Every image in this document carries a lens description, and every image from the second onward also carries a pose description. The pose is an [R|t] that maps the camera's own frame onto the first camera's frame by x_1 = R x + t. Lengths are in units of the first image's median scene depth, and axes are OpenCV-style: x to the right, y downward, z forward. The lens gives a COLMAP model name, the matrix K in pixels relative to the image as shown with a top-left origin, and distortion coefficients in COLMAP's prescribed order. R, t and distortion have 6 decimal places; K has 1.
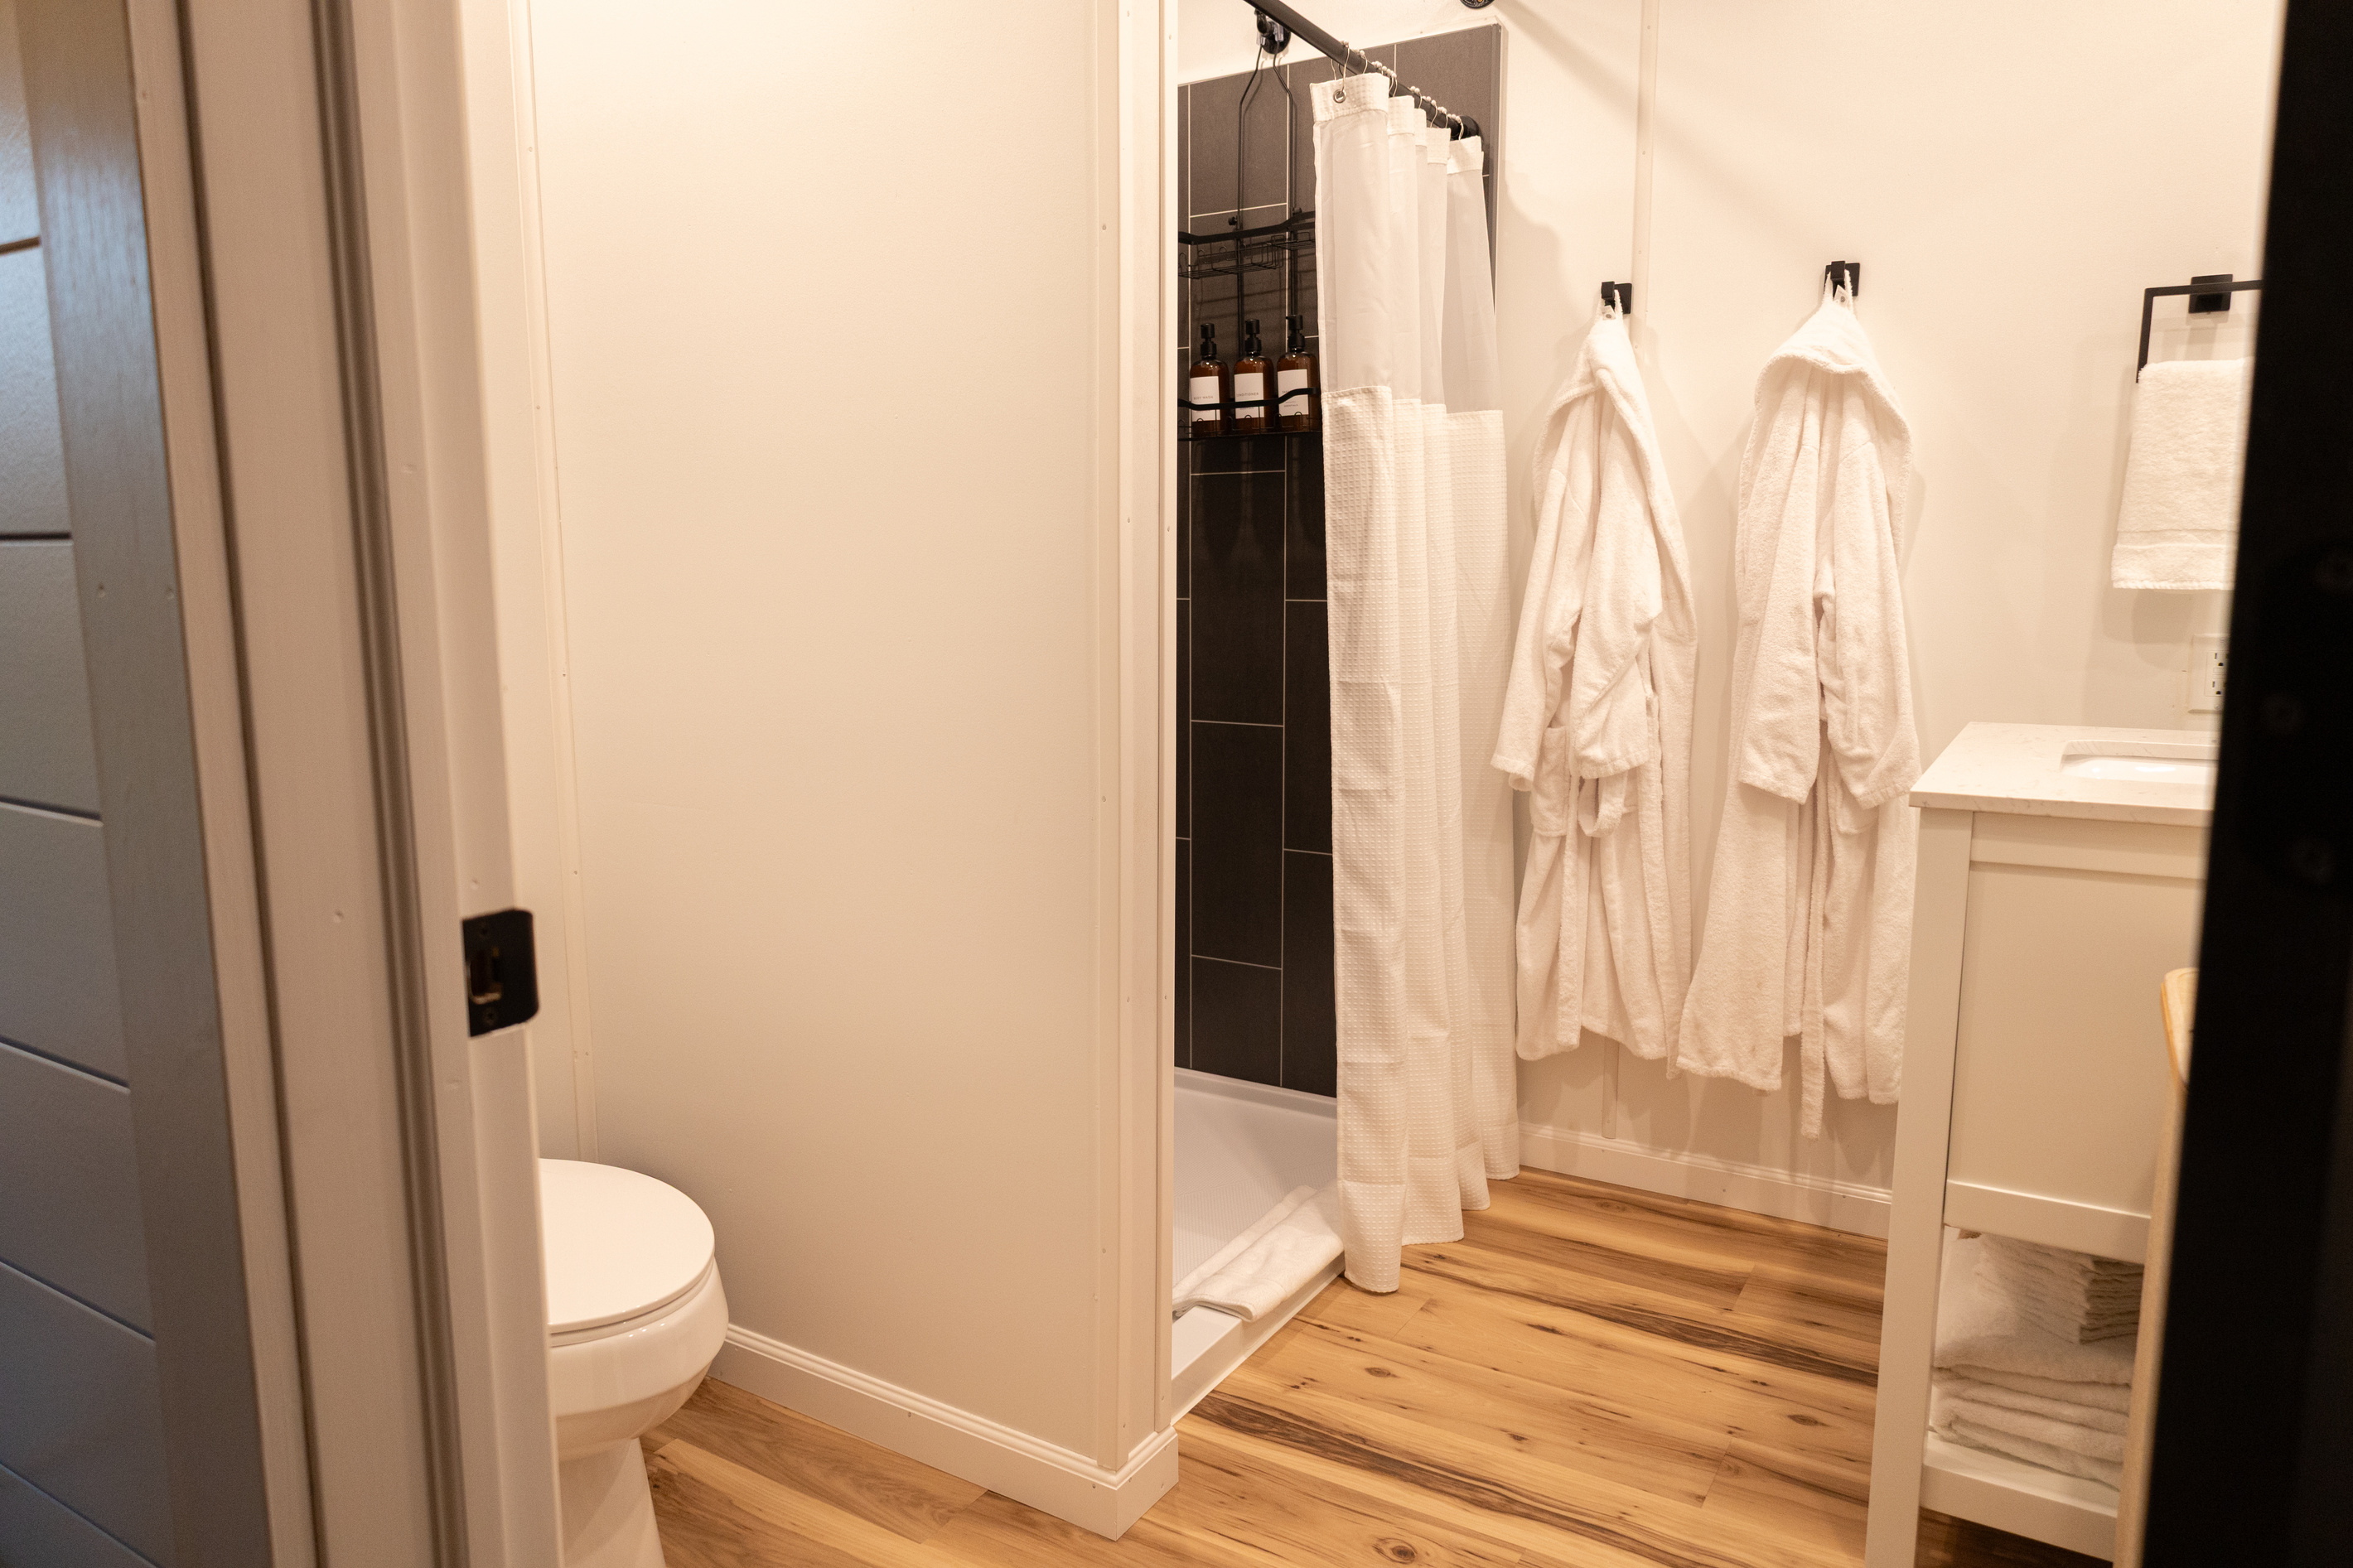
lens RADIAL K [[1530.8, 0, 1176.5], [0, 1530.8, 784.0], [0, 0, 1]] dist [-0.003904, 0.005429]
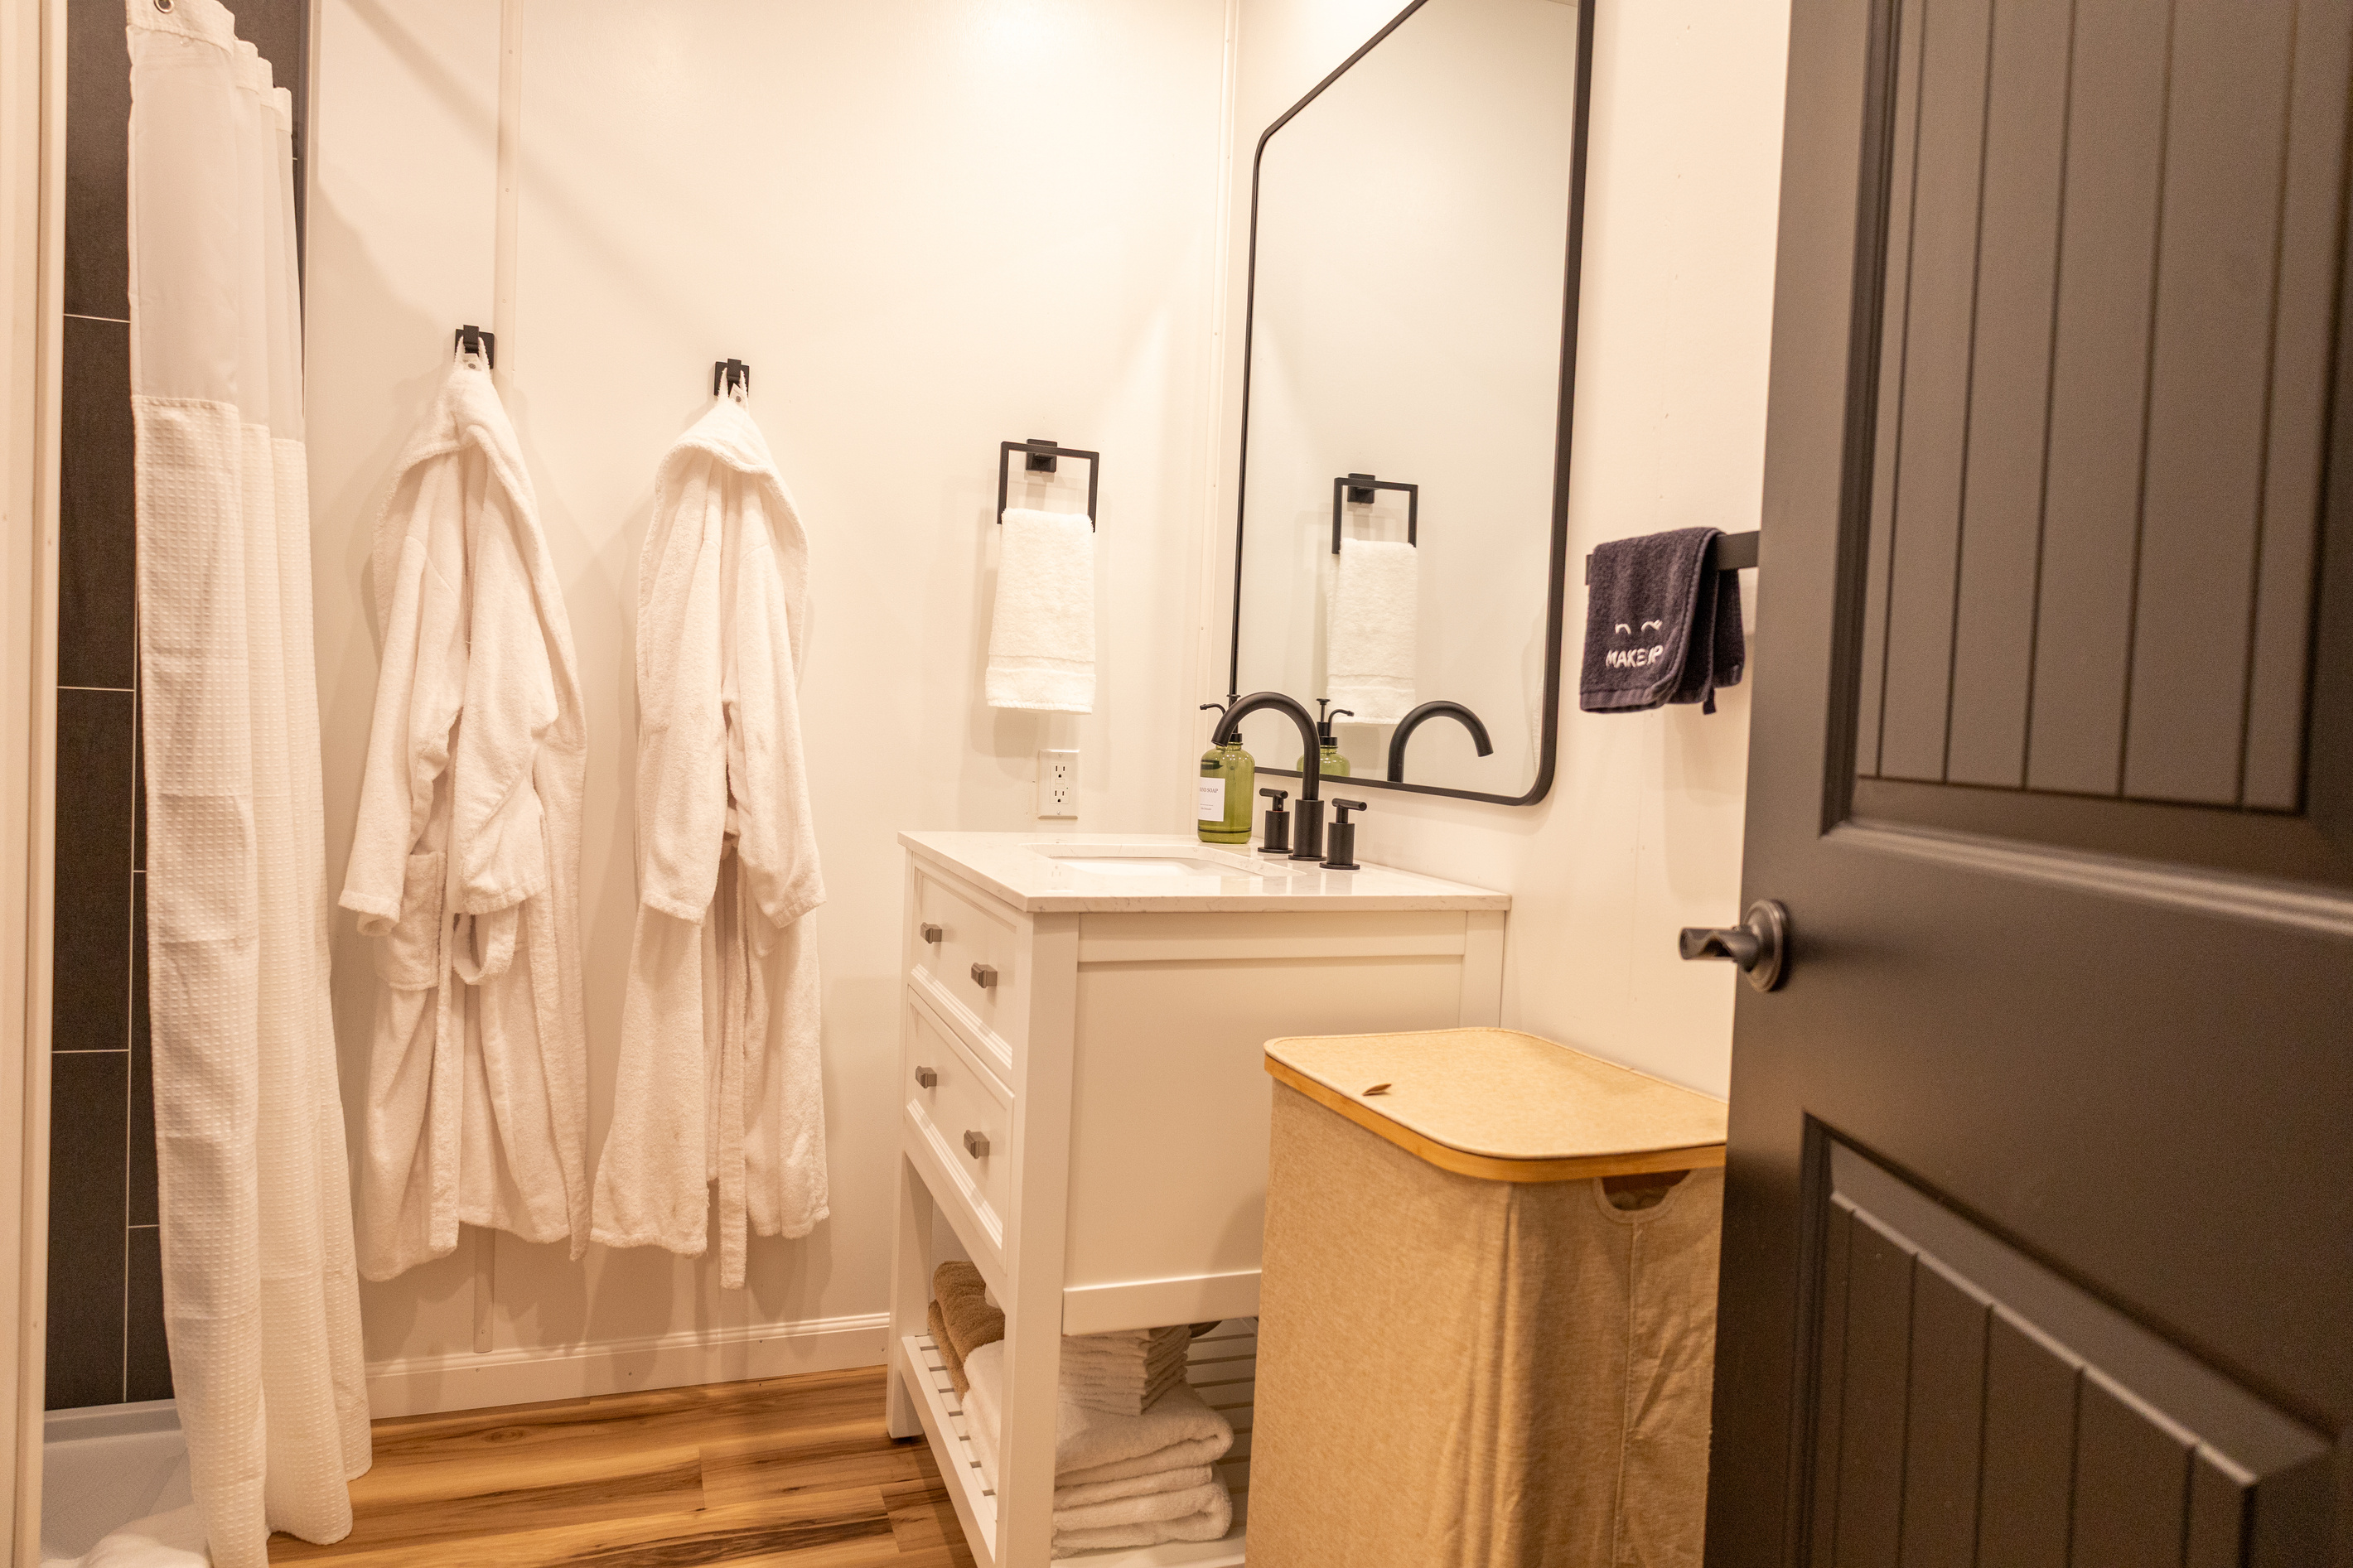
lens RADIAL K [[1530.8, 0, 1176.5], [0, 1530.8, 784.0], [0, 0, 1]] dist [-0.003904, 0.005429]
pose [[0.618962, -0.000838, 0.785420, -0.142402], [0.065215, 0.996601, -0.050330, -0.007302], [-0.782709, 0.082373, 0.616913, 0.192675]]
